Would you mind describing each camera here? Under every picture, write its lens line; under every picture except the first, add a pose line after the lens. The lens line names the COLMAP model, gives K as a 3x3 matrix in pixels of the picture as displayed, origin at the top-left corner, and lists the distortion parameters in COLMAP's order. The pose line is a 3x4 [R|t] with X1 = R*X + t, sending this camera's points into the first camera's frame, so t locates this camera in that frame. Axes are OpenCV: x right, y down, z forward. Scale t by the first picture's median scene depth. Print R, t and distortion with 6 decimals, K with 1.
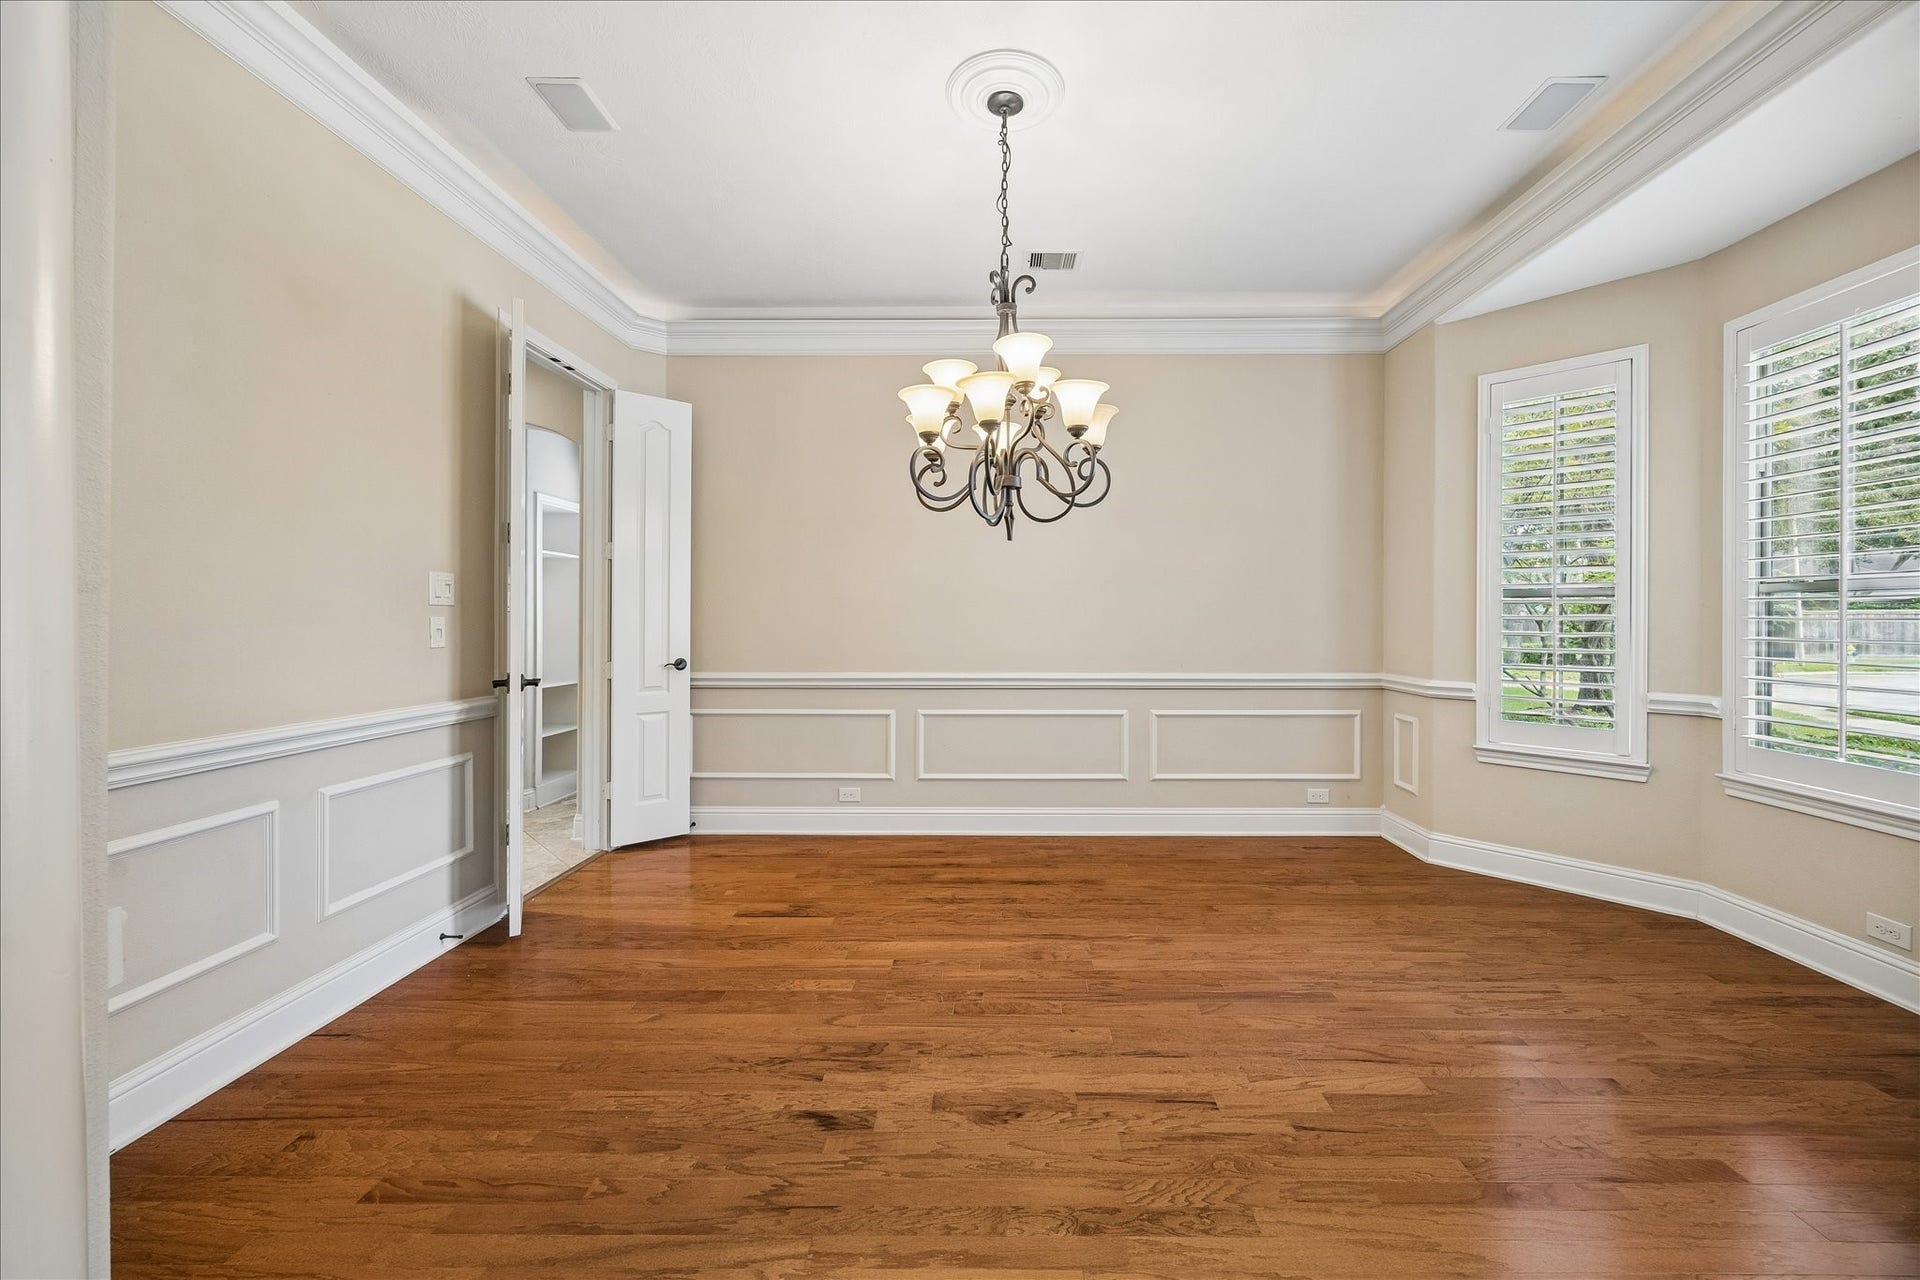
lens RADIAL K [[738.5, 0, 988.1], [0, 738.5, 618.8], [0, 0, 1]] dist [0.000337, 0.000112]
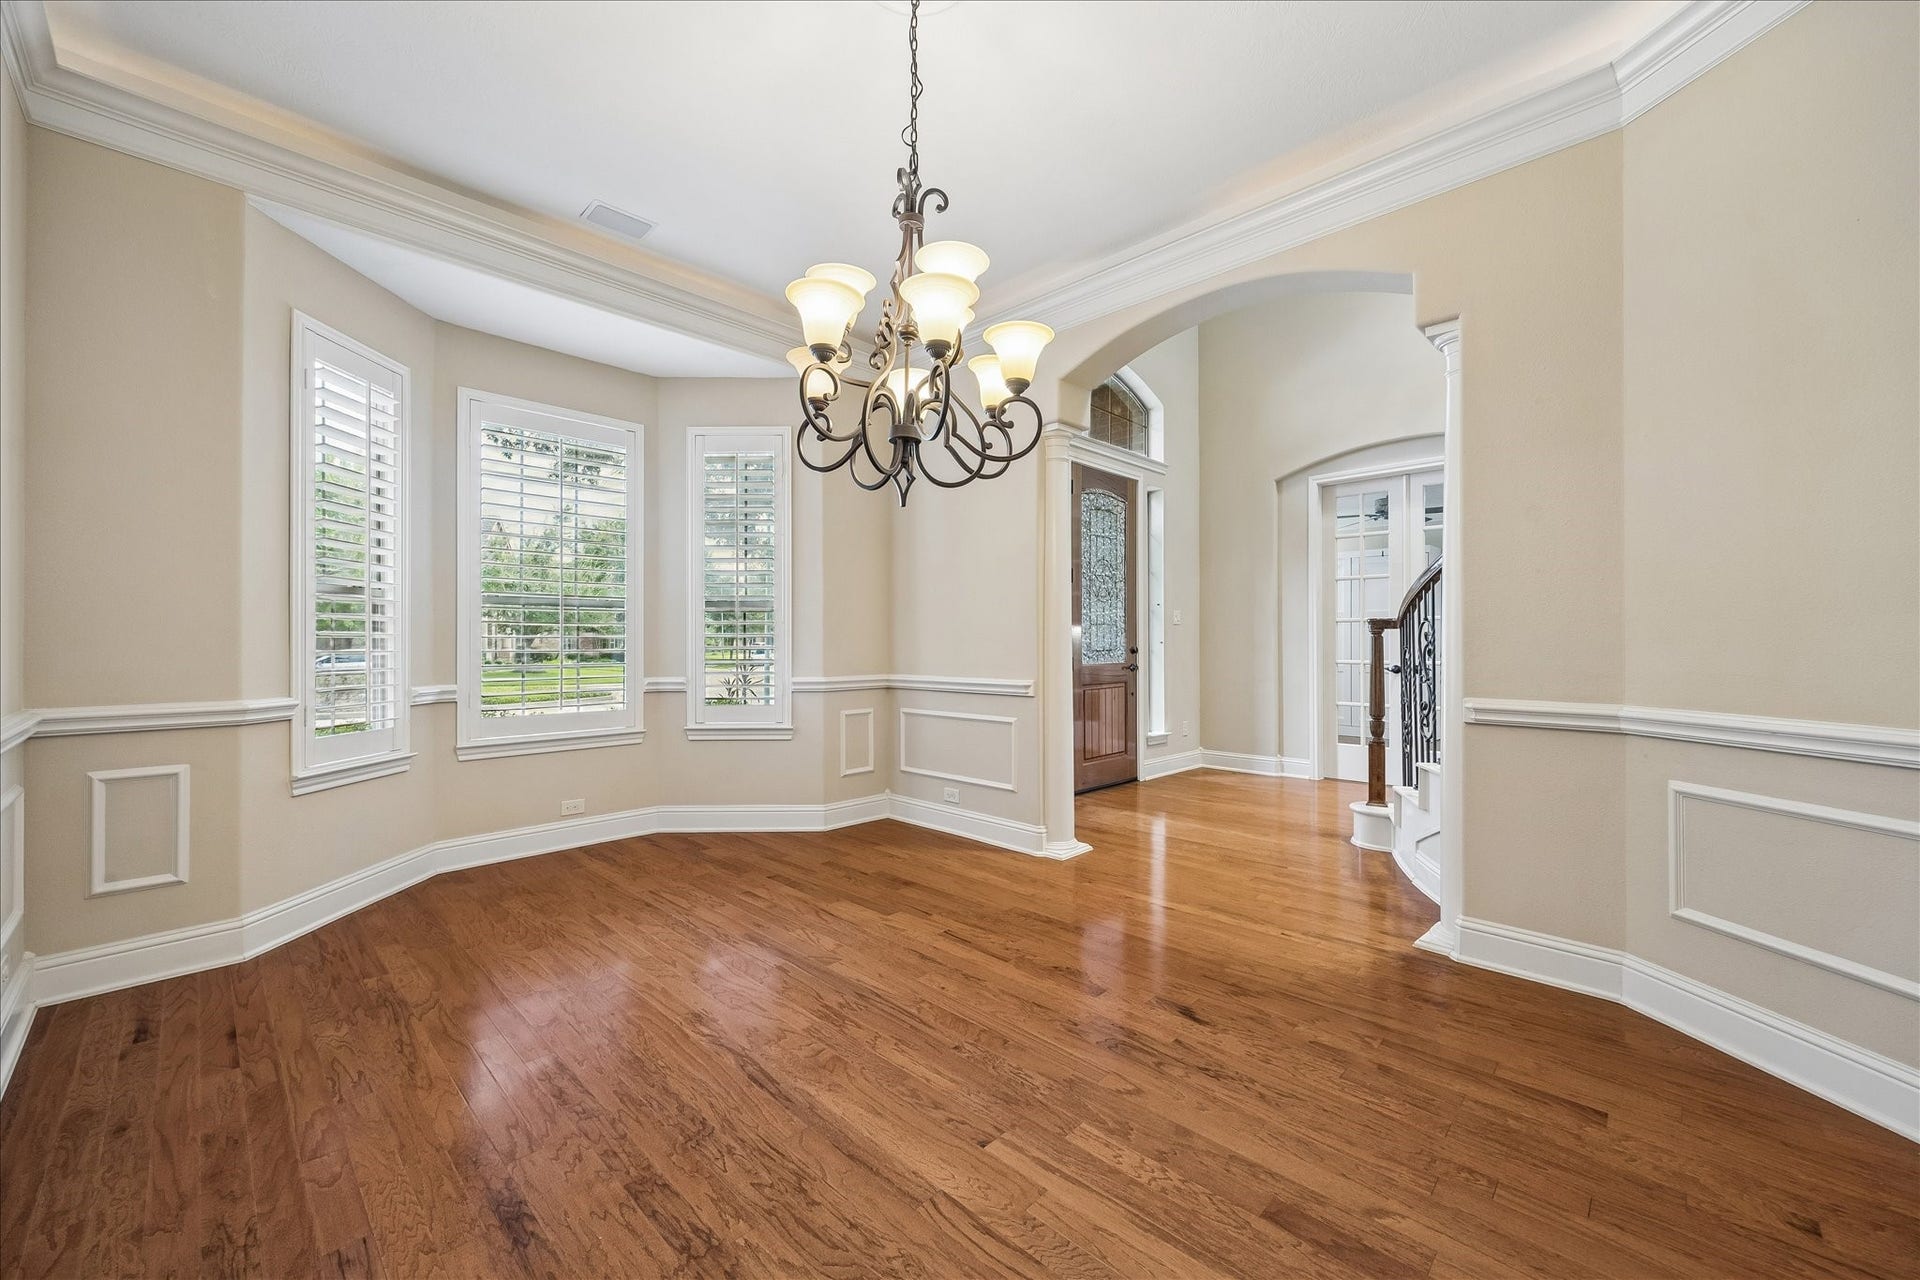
lens RADIAL K [[738.5, 0, 966.2], [0, 738.5, 643.5], [0, 0, 1]] dist [0.000337, 0.000112]
pose [[-0.731041, 0.003222, 0.682326, -0.480991], [0.003689, 0.999993, -0.000770, 0.040745], [-0.682324, 0.001954, -0.731047, 1.307218]]
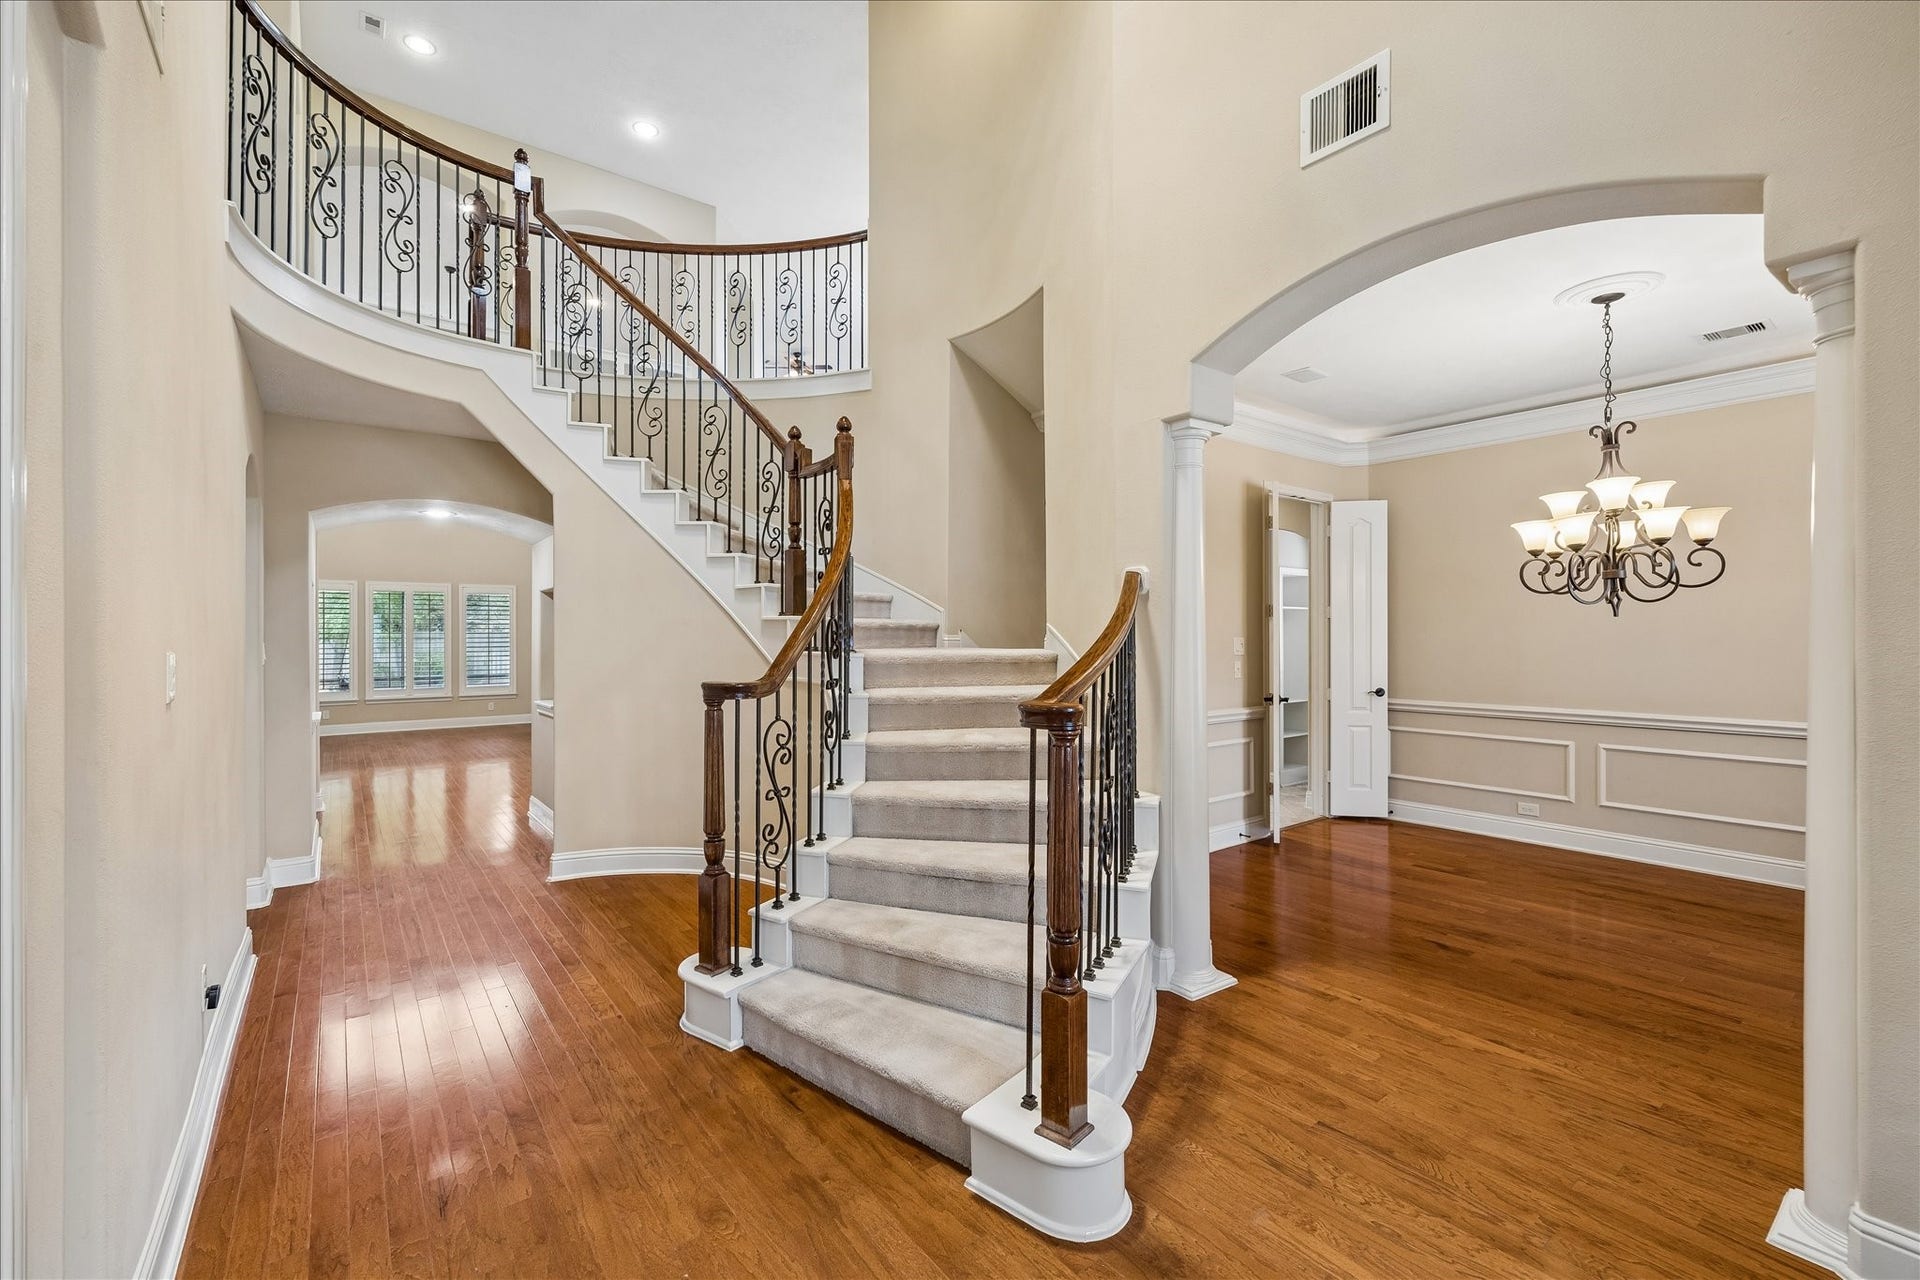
lens RADIAL K [[801.3, 0, 954.6], [0, 801.3, 634.2], [0, 0, 1]] dist [-0.002875, 0.000387]
pose [[0.609746, -0.005563, -0.792577, 0.385885], [0.006890, 0.999975, -0.001718, -0.067898], [0.792567, -0.004414, 0.609769, -0.731691]]
